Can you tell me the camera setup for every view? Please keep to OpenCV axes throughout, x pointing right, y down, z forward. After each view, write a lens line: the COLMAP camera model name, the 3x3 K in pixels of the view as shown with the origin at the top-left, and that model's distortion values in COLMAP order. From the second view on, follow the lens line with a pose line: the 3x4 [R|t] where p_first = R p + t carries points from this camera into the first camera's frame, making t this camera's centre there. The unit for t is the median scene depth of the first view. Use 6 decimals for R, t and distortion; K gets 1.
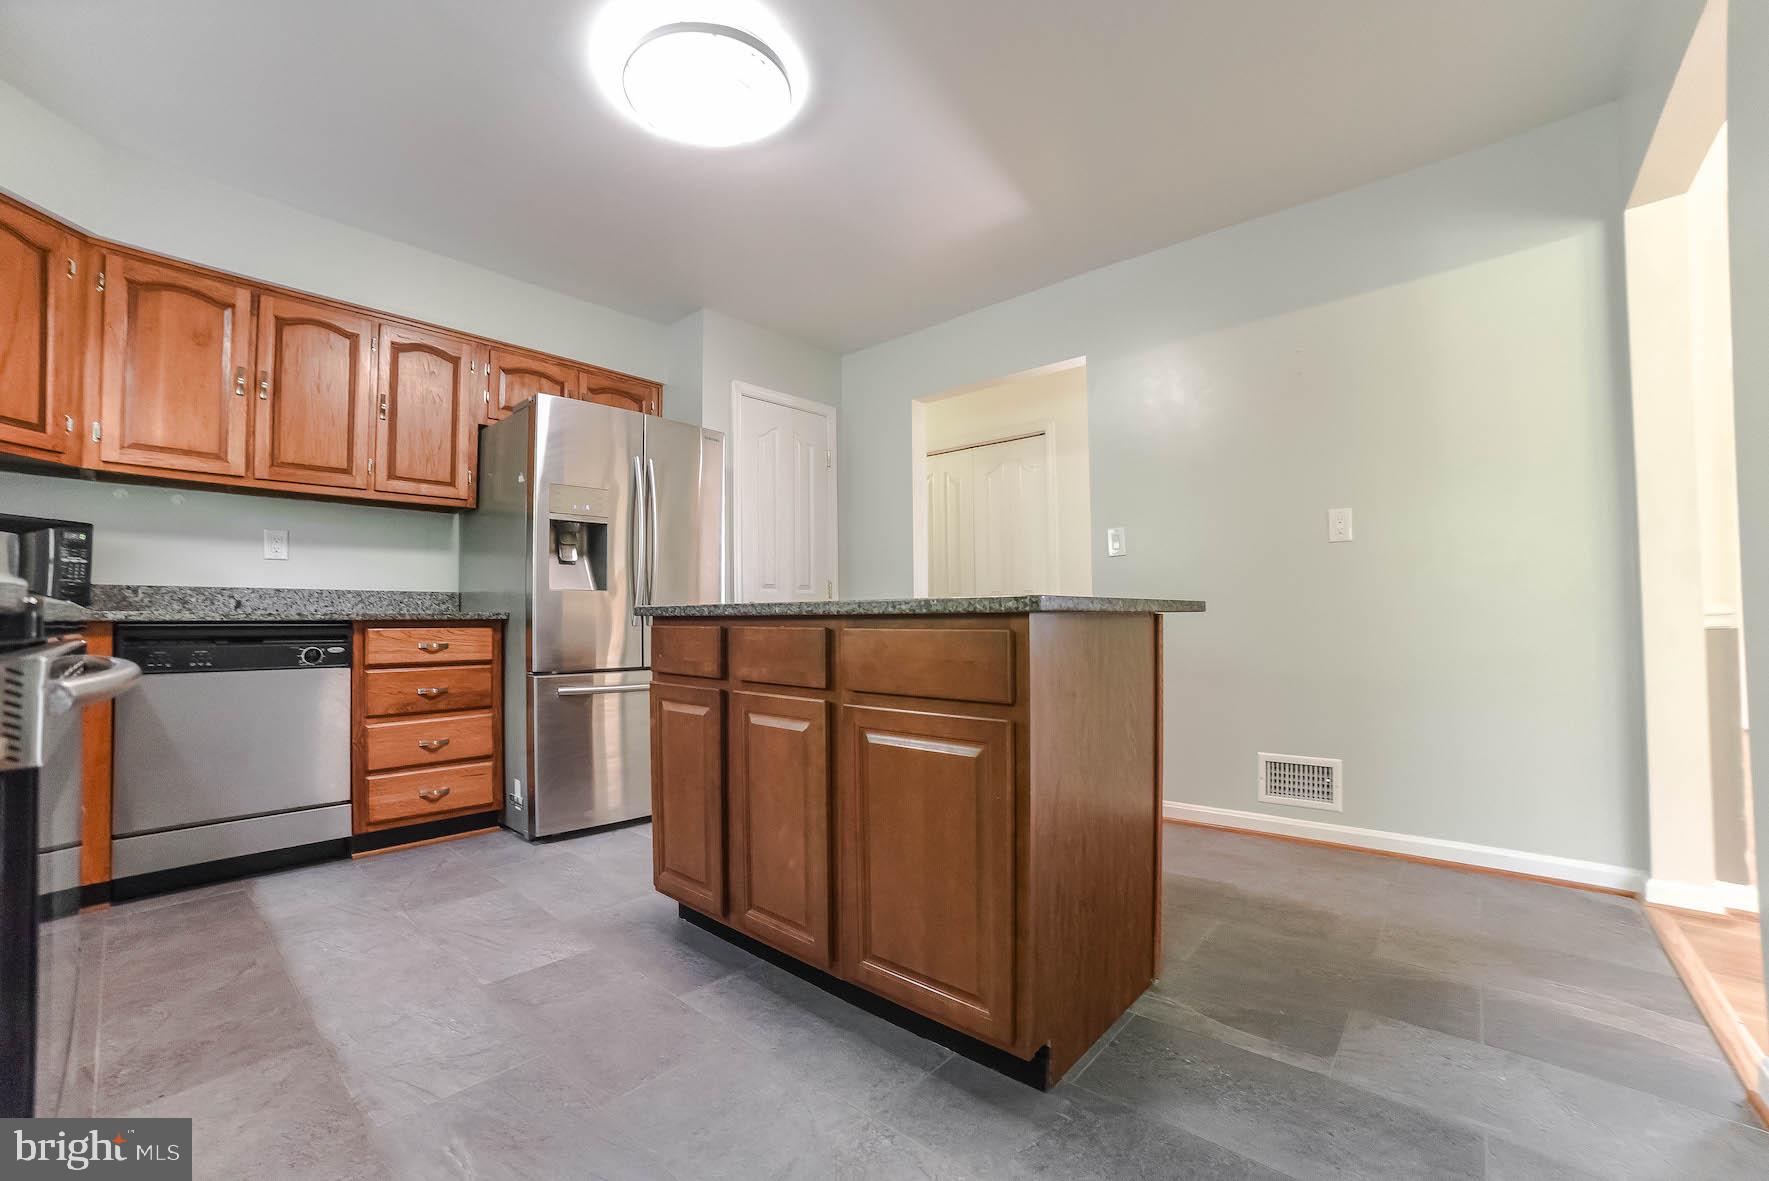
lens RADIAL K [[722.3, 0, 889.6], [0, 722.3, 605.7], [0, 0, 1]] dist [-0.096109, 0.033097]
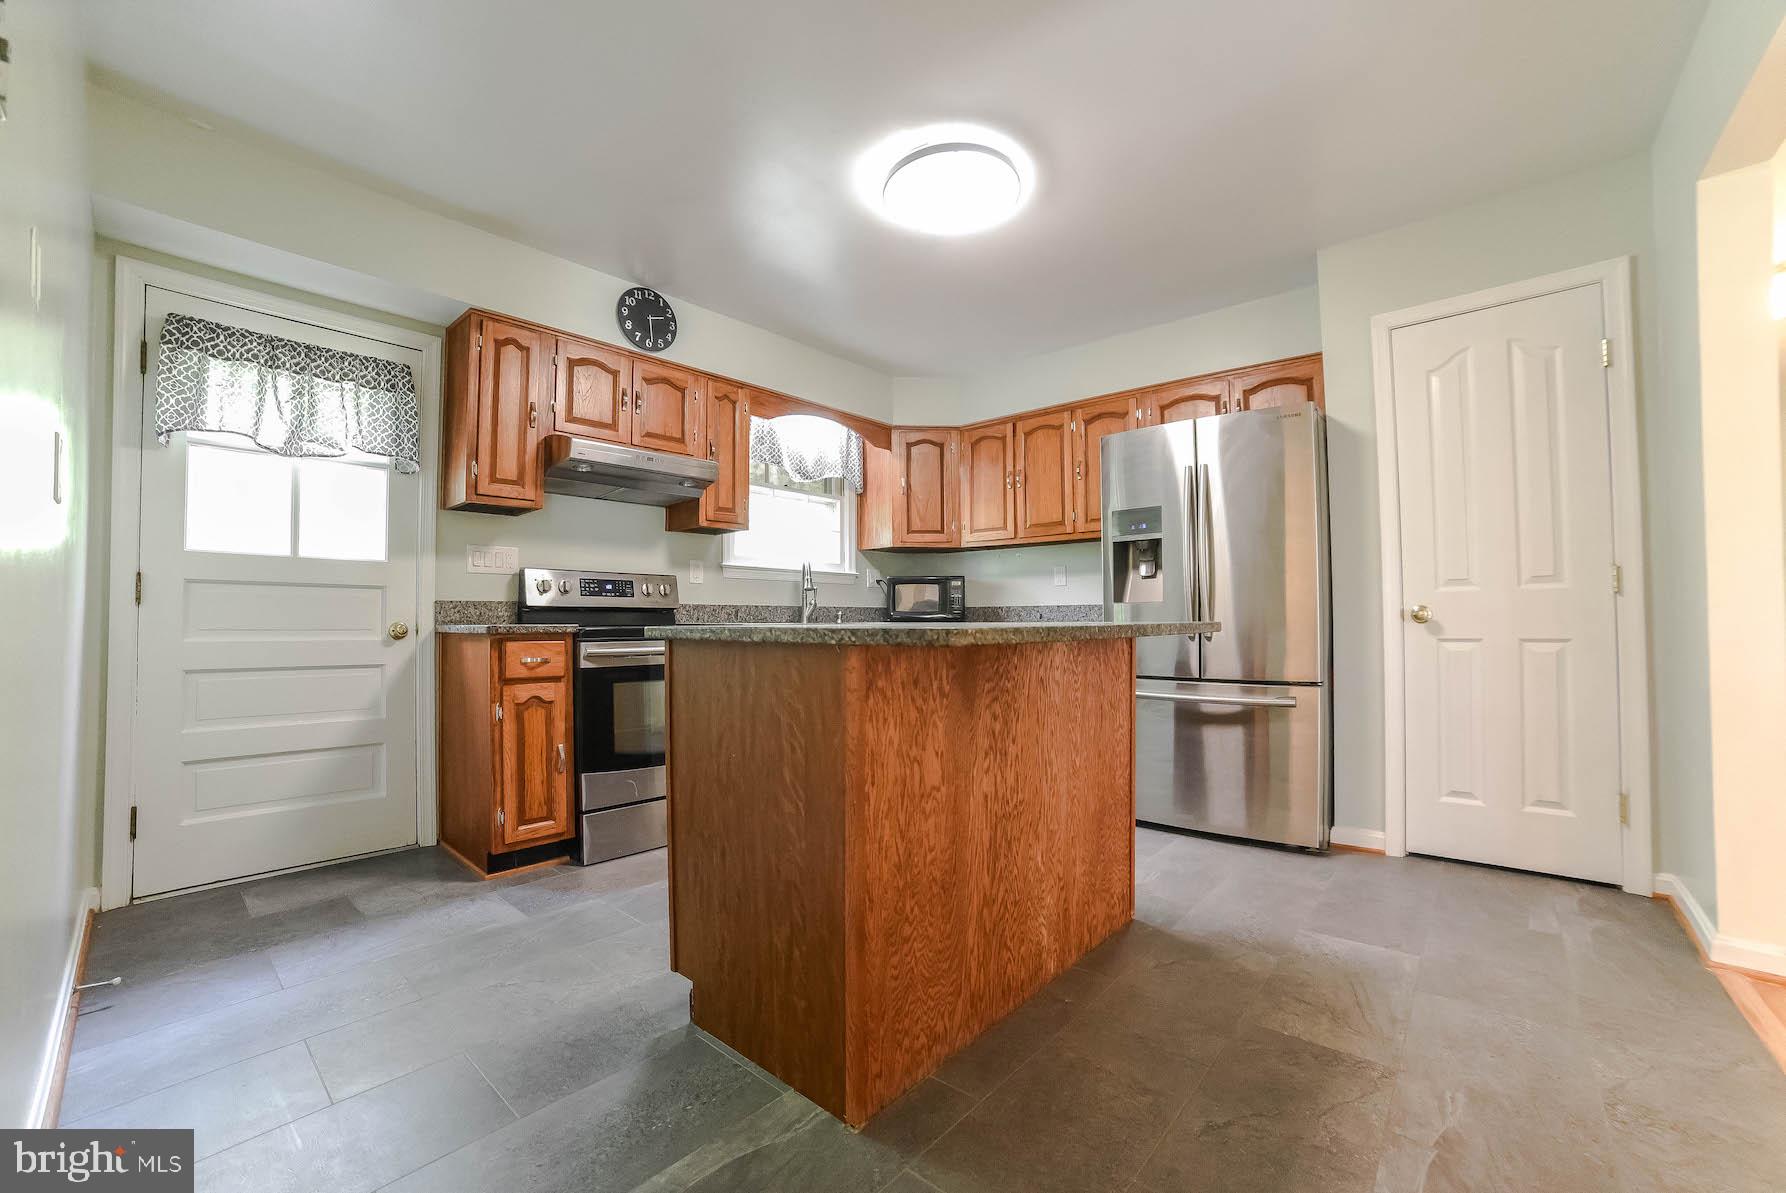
lens RADIAL K [[729.3, 0, 898.1], [0, 729.3, 611.8], [0, 0, 1]] dist [-0.096109, 0.033097]
pose [[0.006281, -0.007080, -0.999955, 0.730095], [0.025152, 0.999660, -0.006920, -0.008706], [0.999664, -0.025108, 0.006457, 0.659142]]
